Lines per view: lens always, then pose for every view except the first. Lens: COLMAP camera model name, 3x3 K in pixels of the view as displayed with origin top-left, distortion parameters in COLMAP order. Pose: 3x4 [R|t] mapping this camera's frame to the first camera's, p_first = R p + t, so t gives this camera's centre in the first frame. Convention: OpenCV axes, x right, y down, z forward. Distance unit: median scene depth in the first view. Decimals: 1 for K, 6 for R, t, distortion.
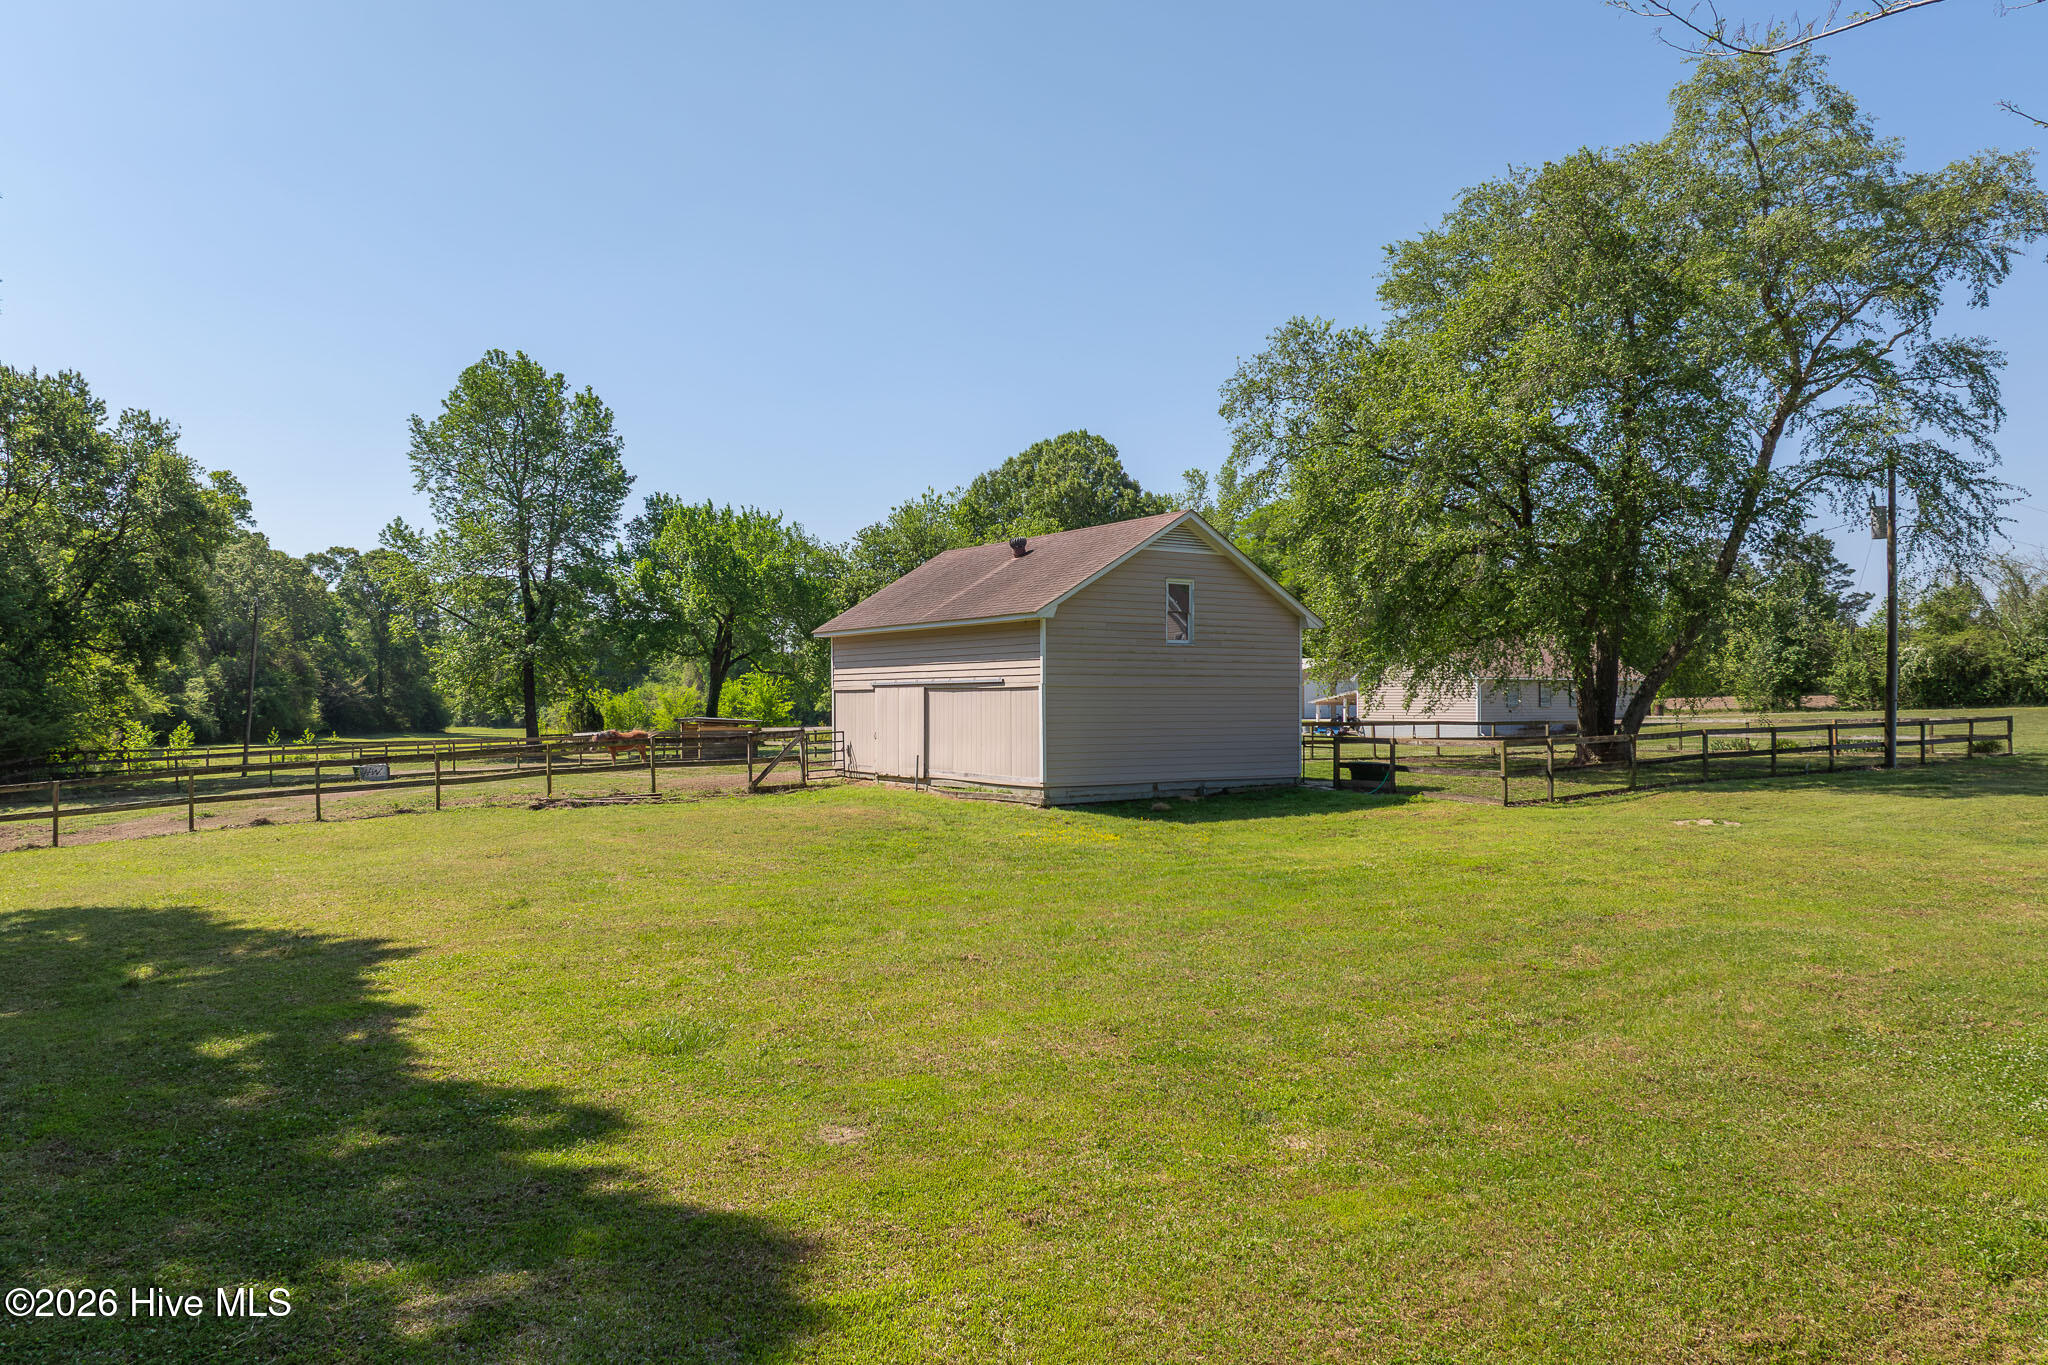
lens RADIAL K [[1448.0, 0, 1024.0], [0, 1448.0, 688.0], [0, 0, 1]] dist [-0.050313, 0.009557]
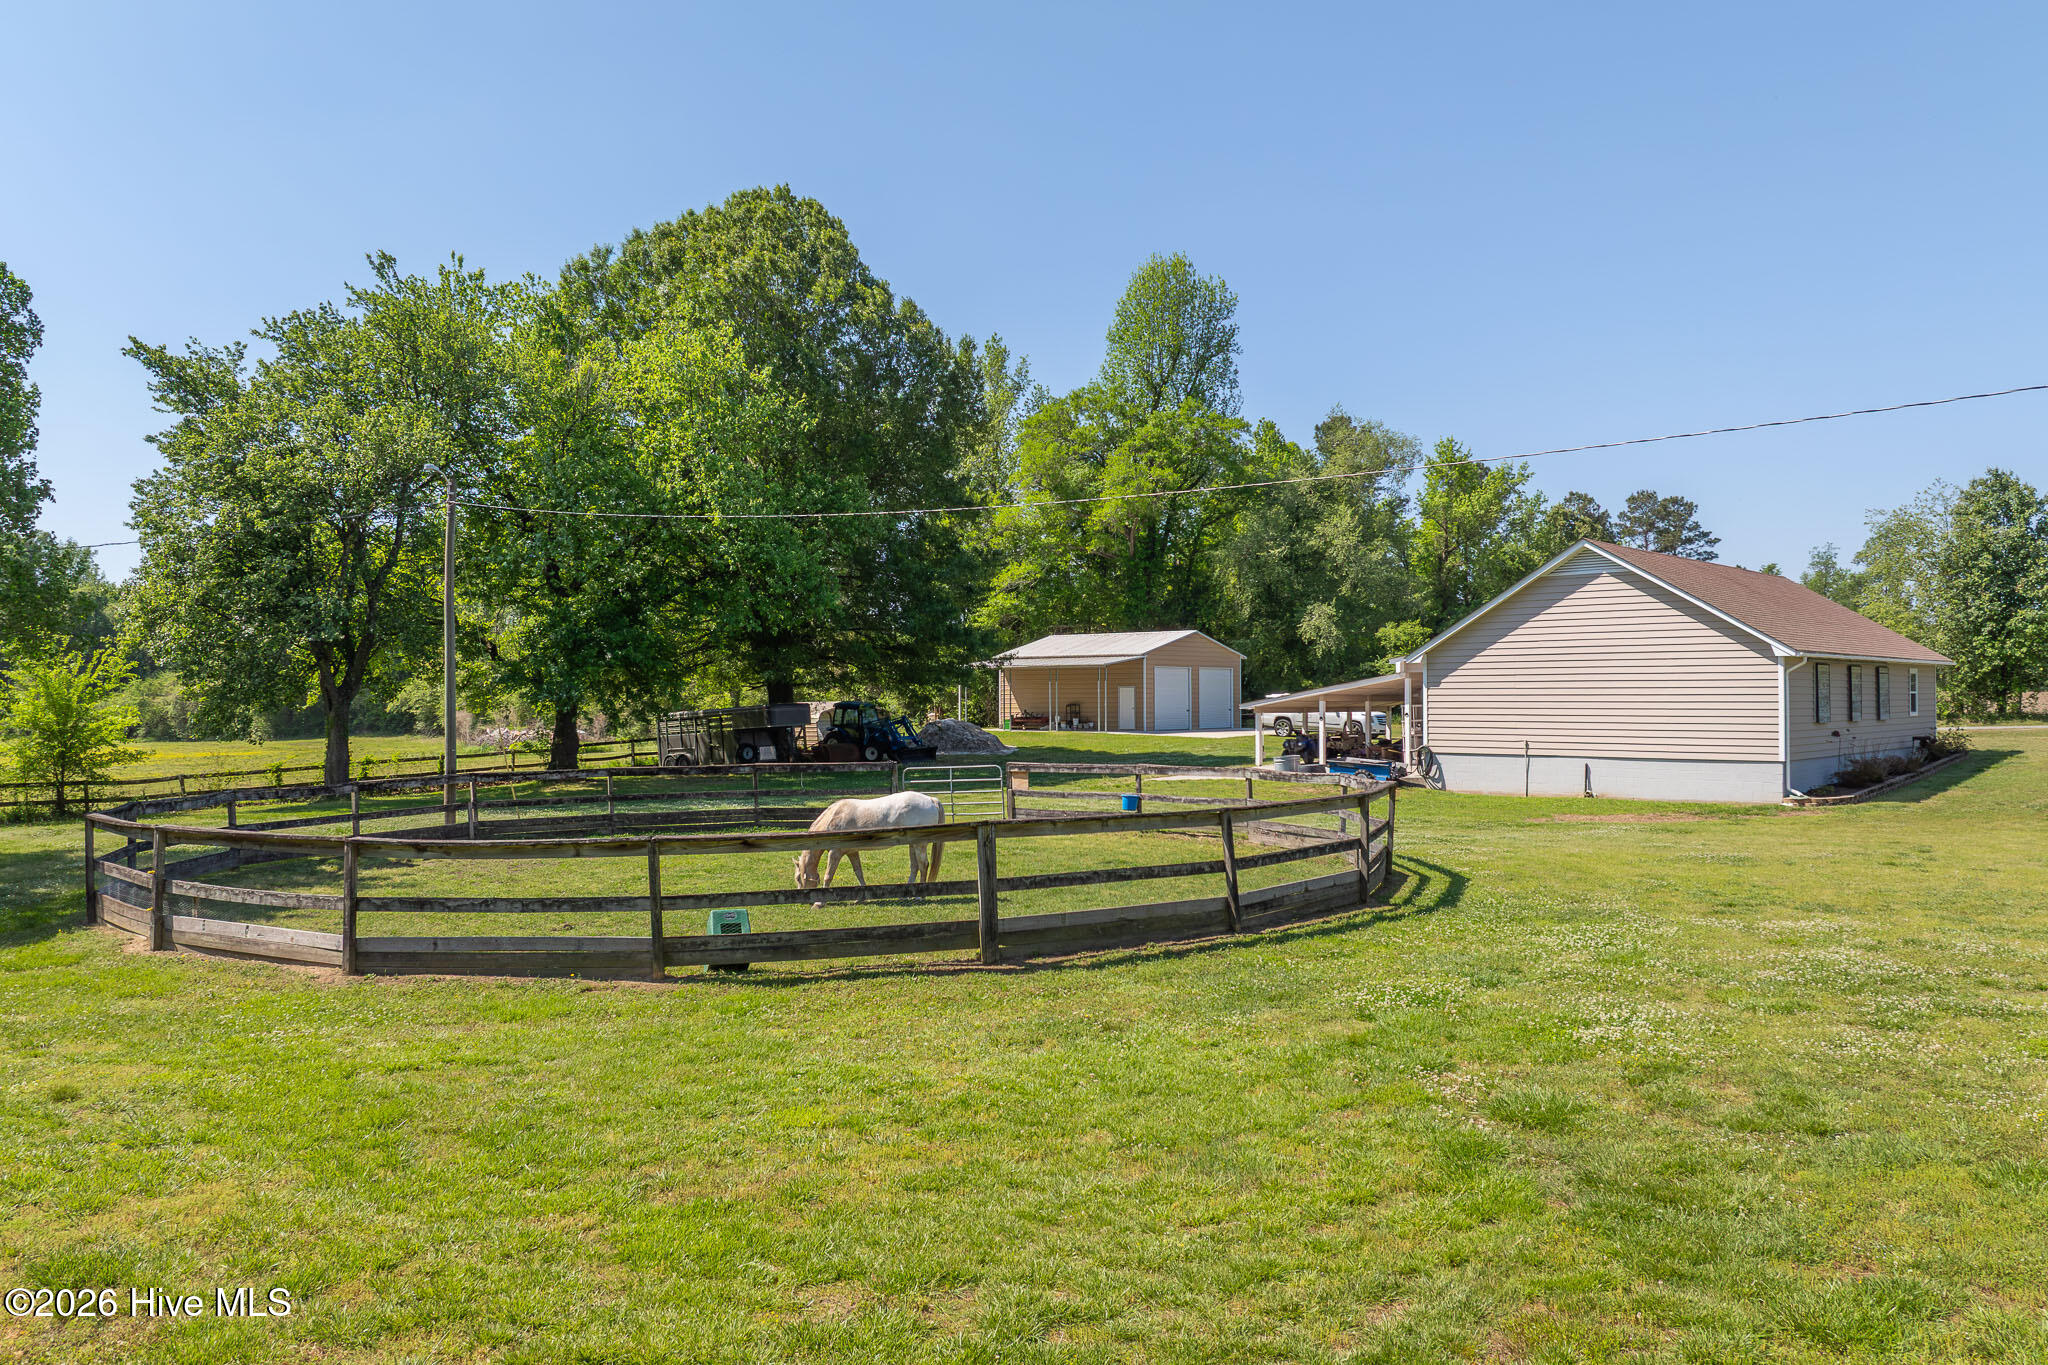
lens RADIAL K [[1448.0, 0, 1025.4], [0, 1448.0, 682.5], [0, 0, 1]] dist [-0.050313, 0.009557]
pose [[0.975479, 0.002220, 0.220081, 0.013463], [-0.002424, 0.999997, 0.000656, 0.001184], [-0.220079, -0.001173, 0.975481, 0.486499]]
